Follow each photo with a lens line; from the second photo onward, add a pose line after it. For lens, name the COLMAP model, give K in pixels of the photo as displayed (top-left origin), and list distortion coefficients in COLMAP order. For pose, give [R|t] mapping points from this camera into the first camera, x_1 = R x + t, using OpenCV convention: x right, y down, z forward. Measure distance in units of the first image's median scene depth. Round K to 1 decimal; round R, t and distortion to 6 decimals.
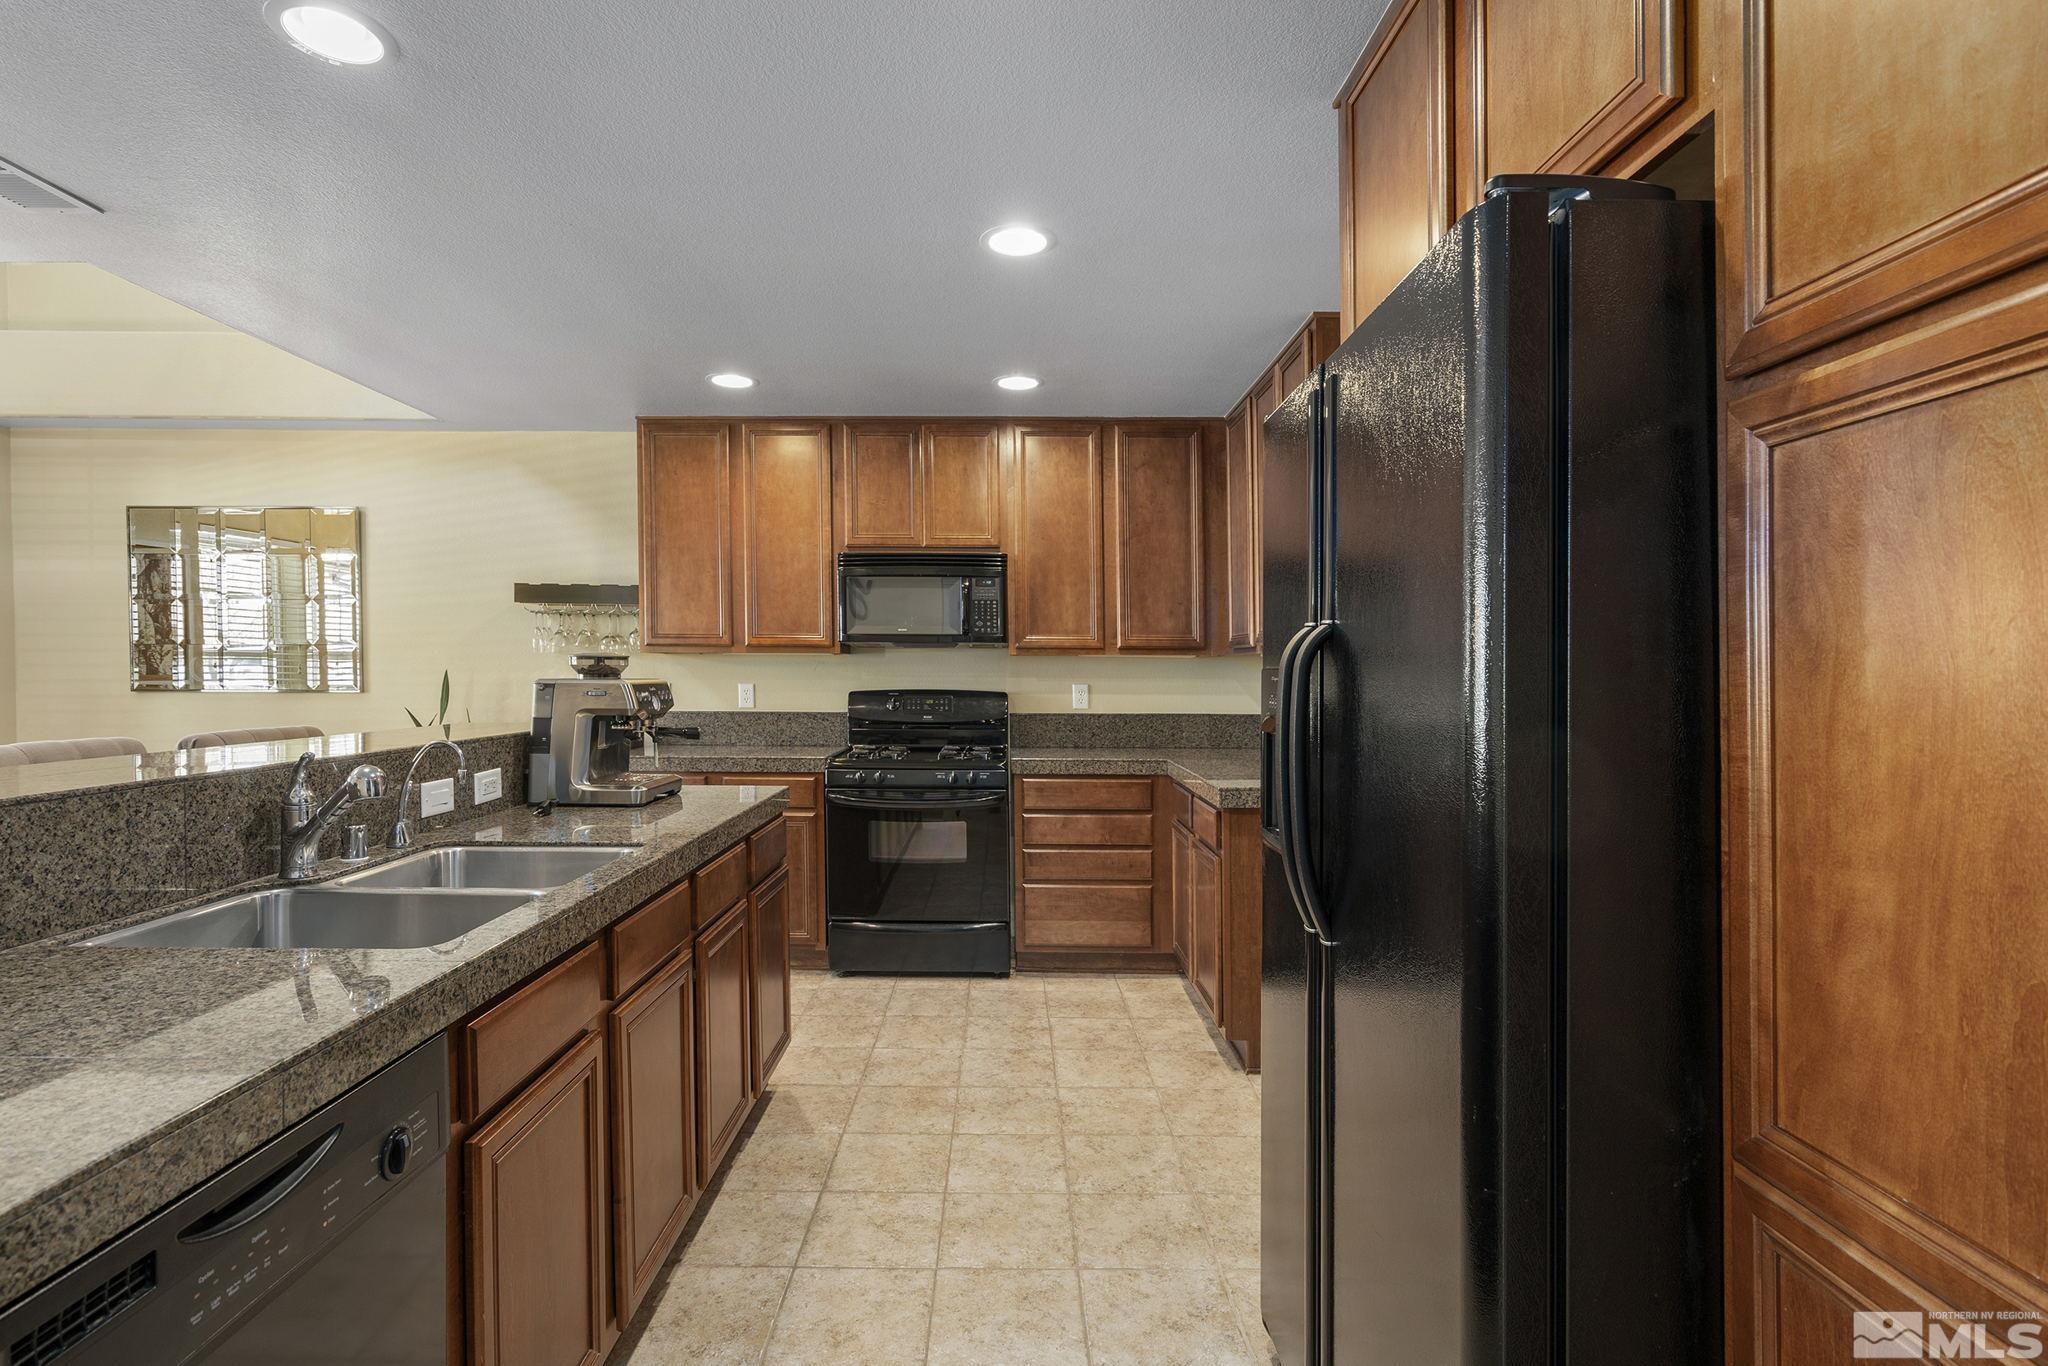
lens RADIAL K [[928.6, 0, 1018.7], [0, 928.6, 680.2], [0, 0, 1]] dist [0.002059, 0.000588]
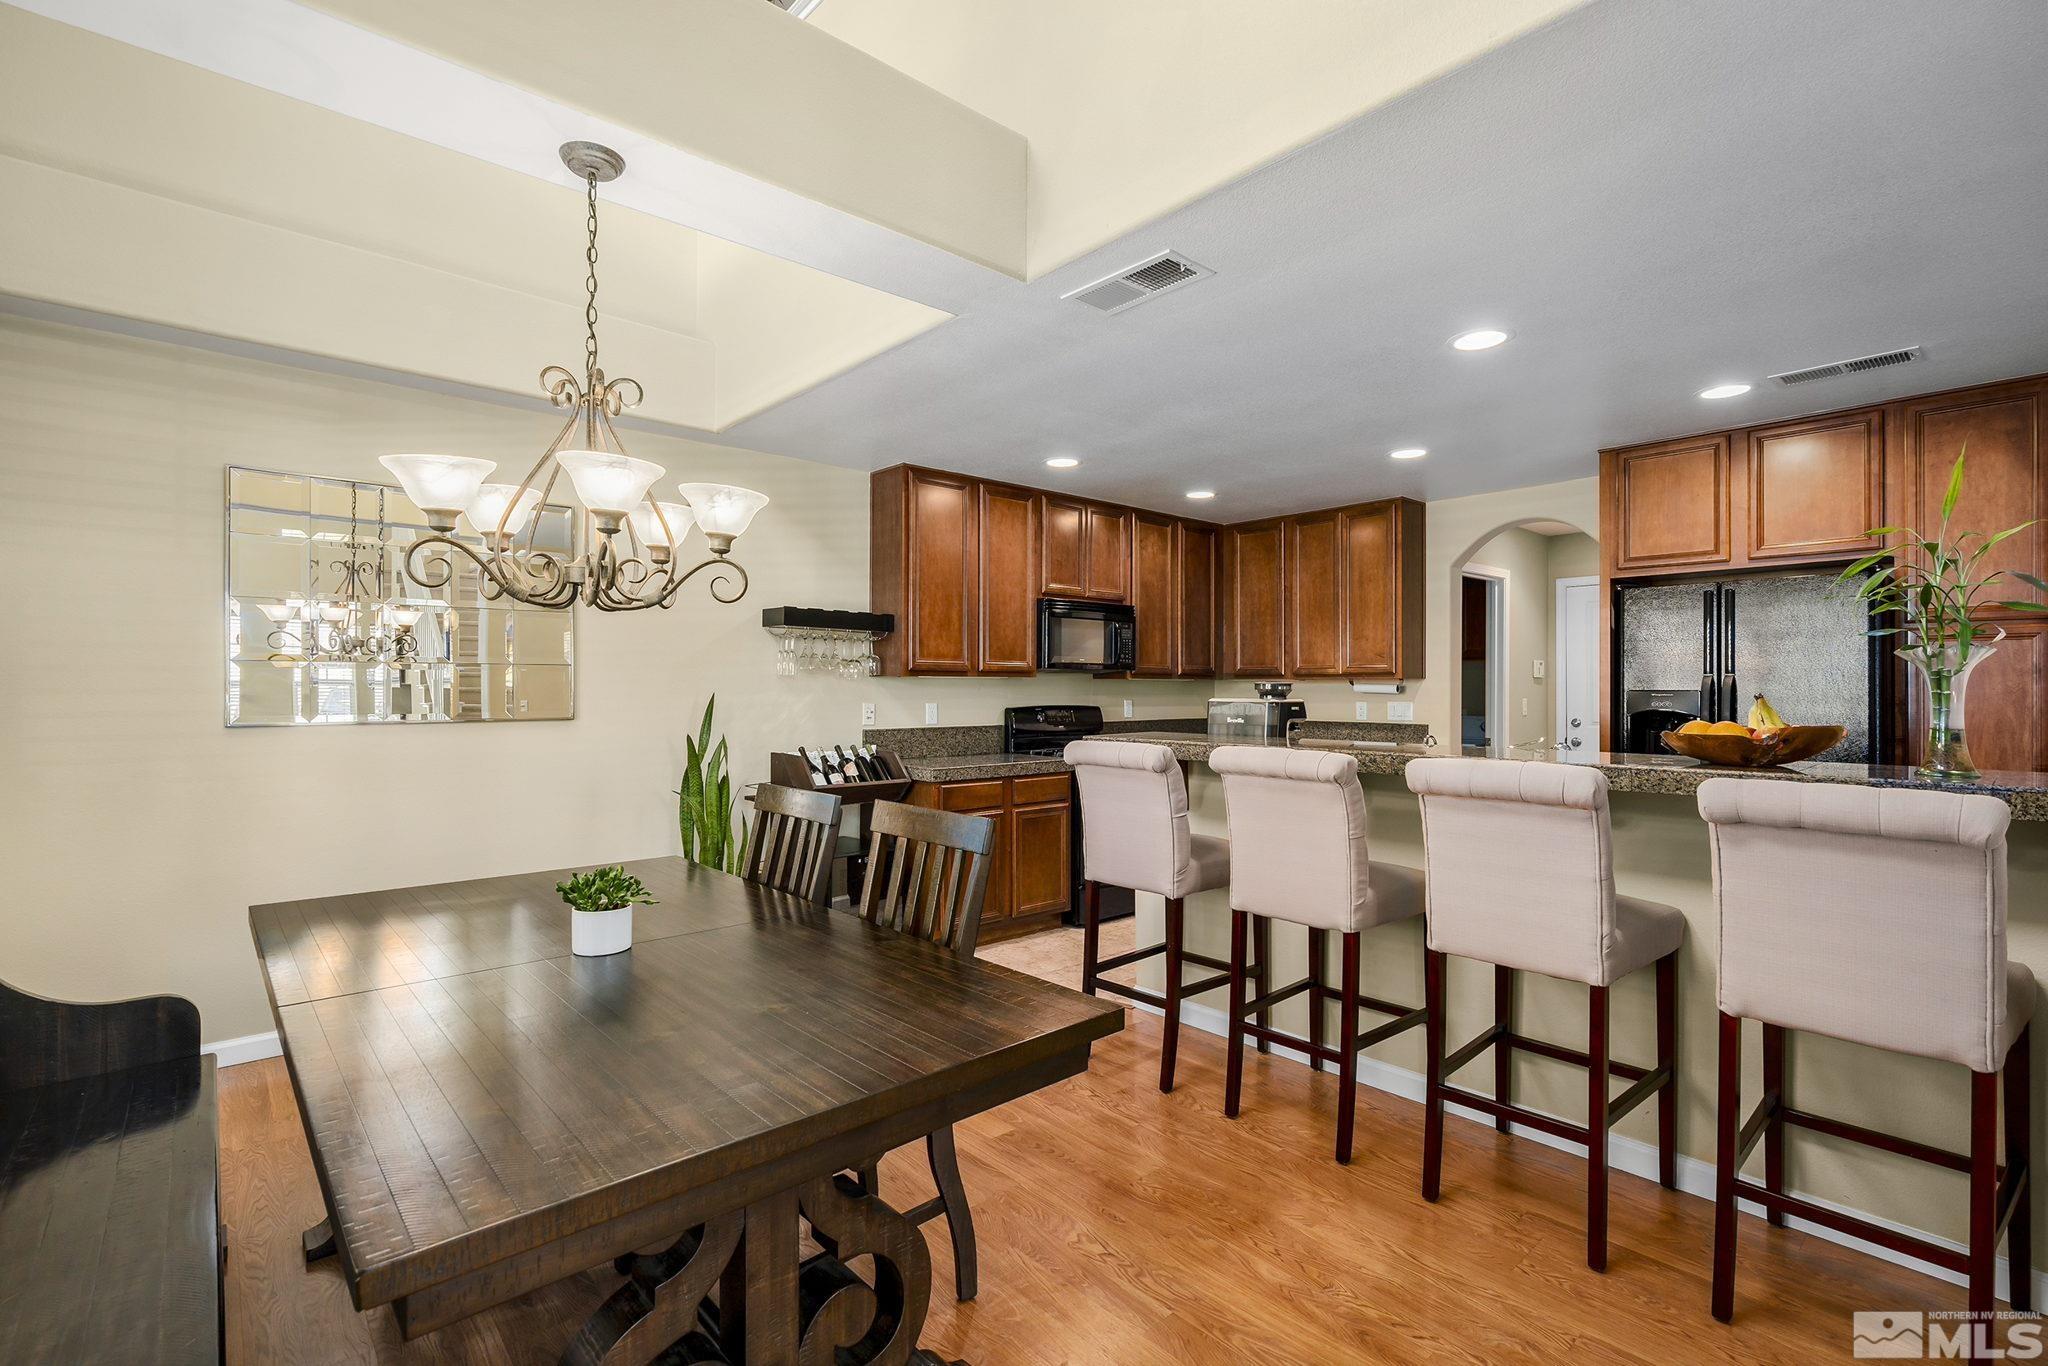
lens RADIAL K [[928.6, 0, 1018.7], [0, 928.6, 680.2], [0, 0, 1]] dist [0.002059, 0.000588]
pose [[0.754243, 0.002286, 0.656591, -1.033508], [0.006439, 0.999920, -0.010879, -0.011807], [-0.656563, 0.012433, 0.754168, 0.073092]]
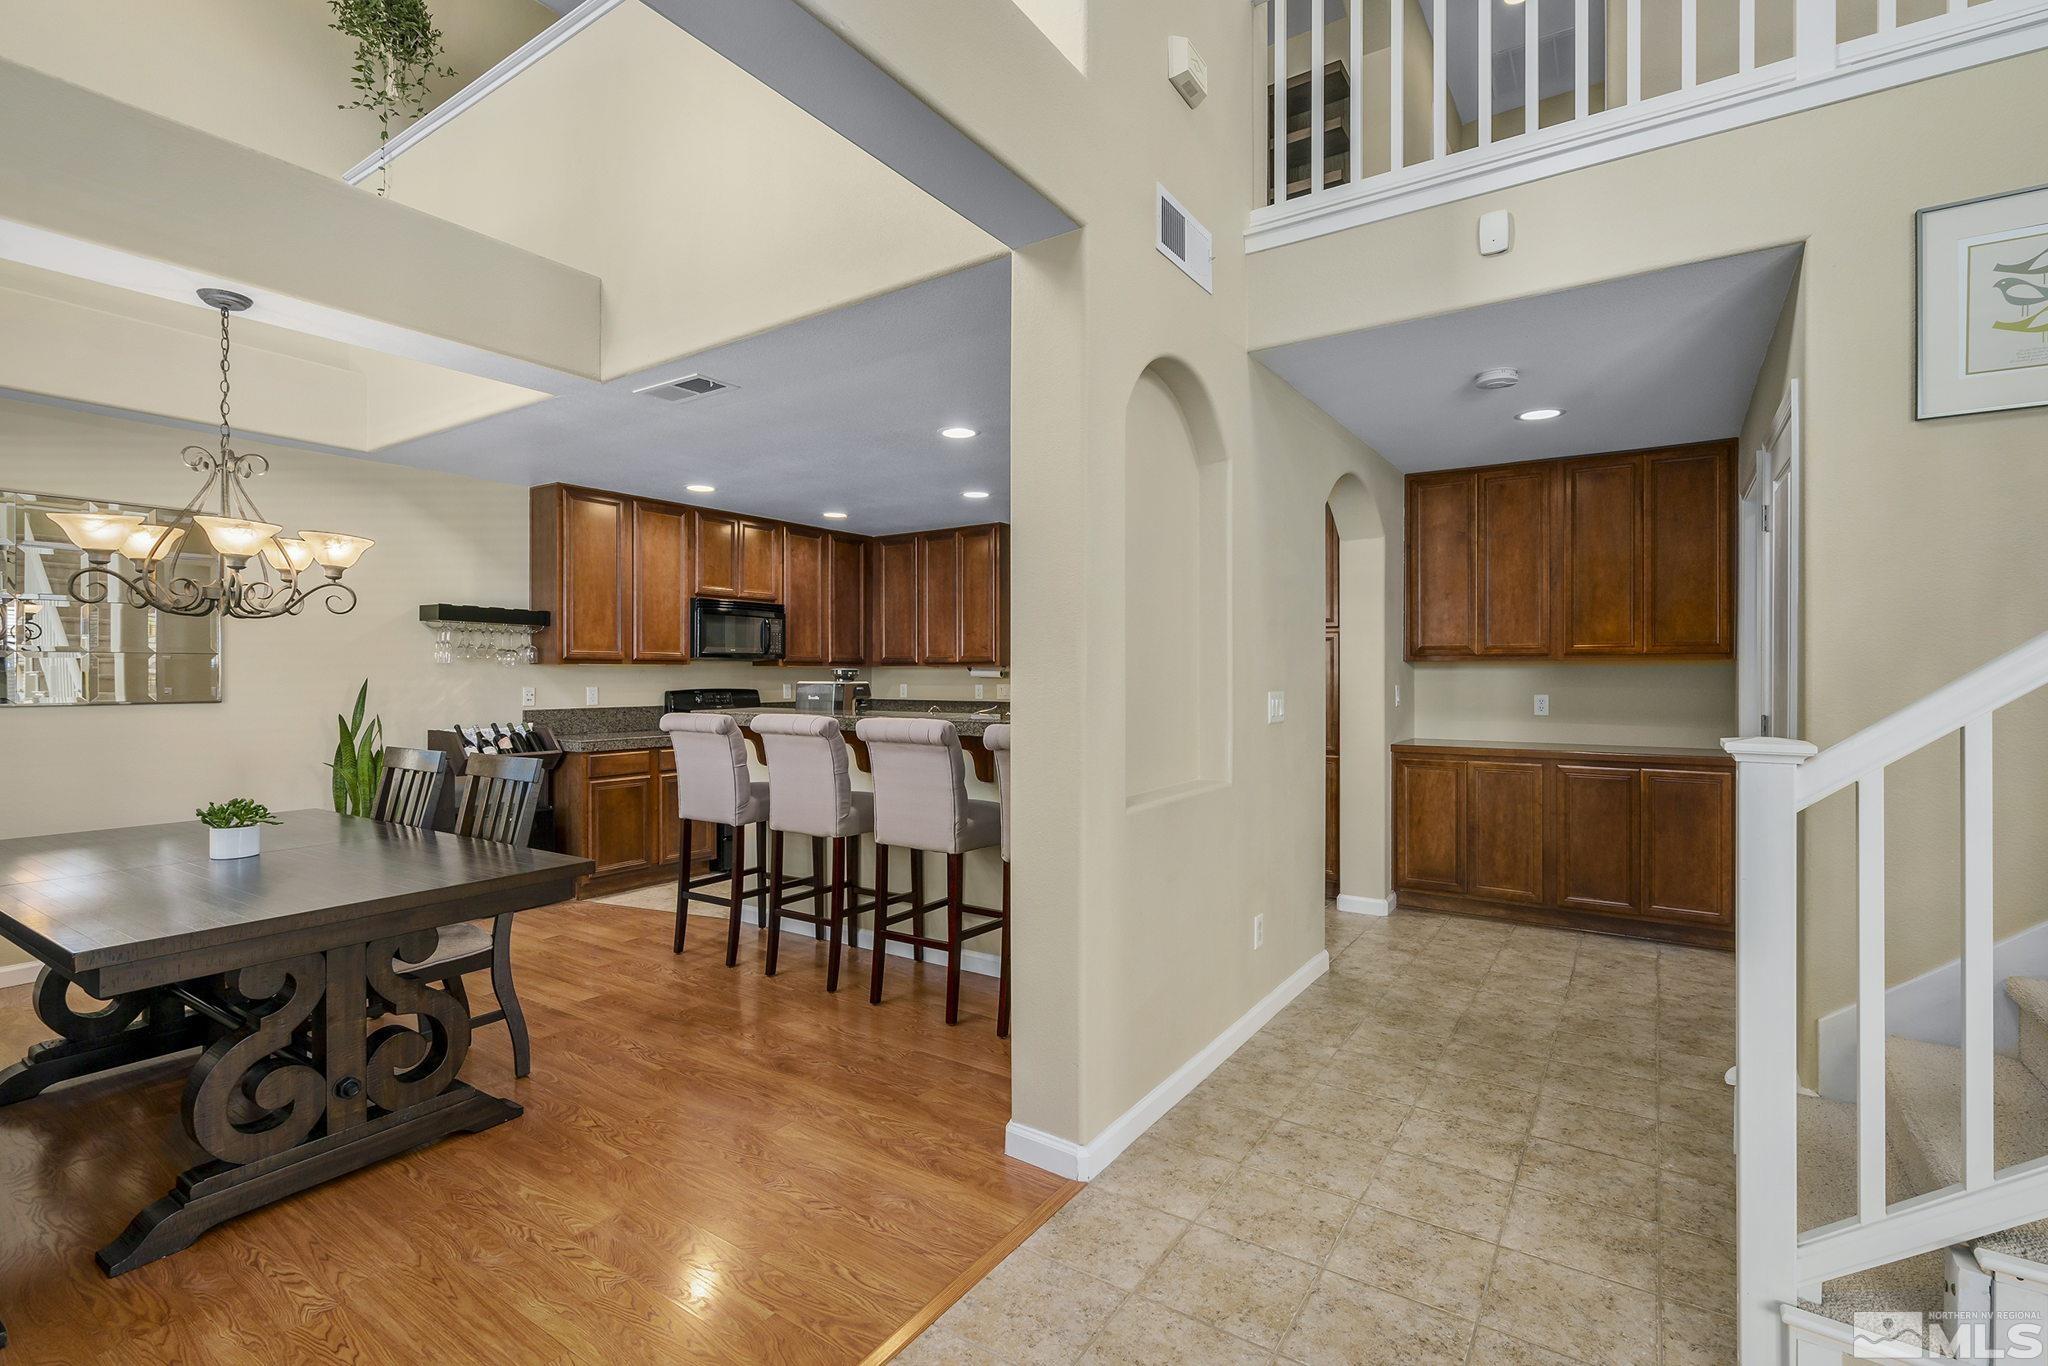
lens RADIAL K [[929.2, 0, 1026.3], [0, 929.2, 671.5], [0, 0, 1]] dist [0.002798, 0.000403]
pose [[0.565196, -0.002172, 0.824954, -1.113959], [0.008739, 0.999956, -0.003354, -0.008661], [-0.824911, 0.009105, 0.565190, -0.279304]]
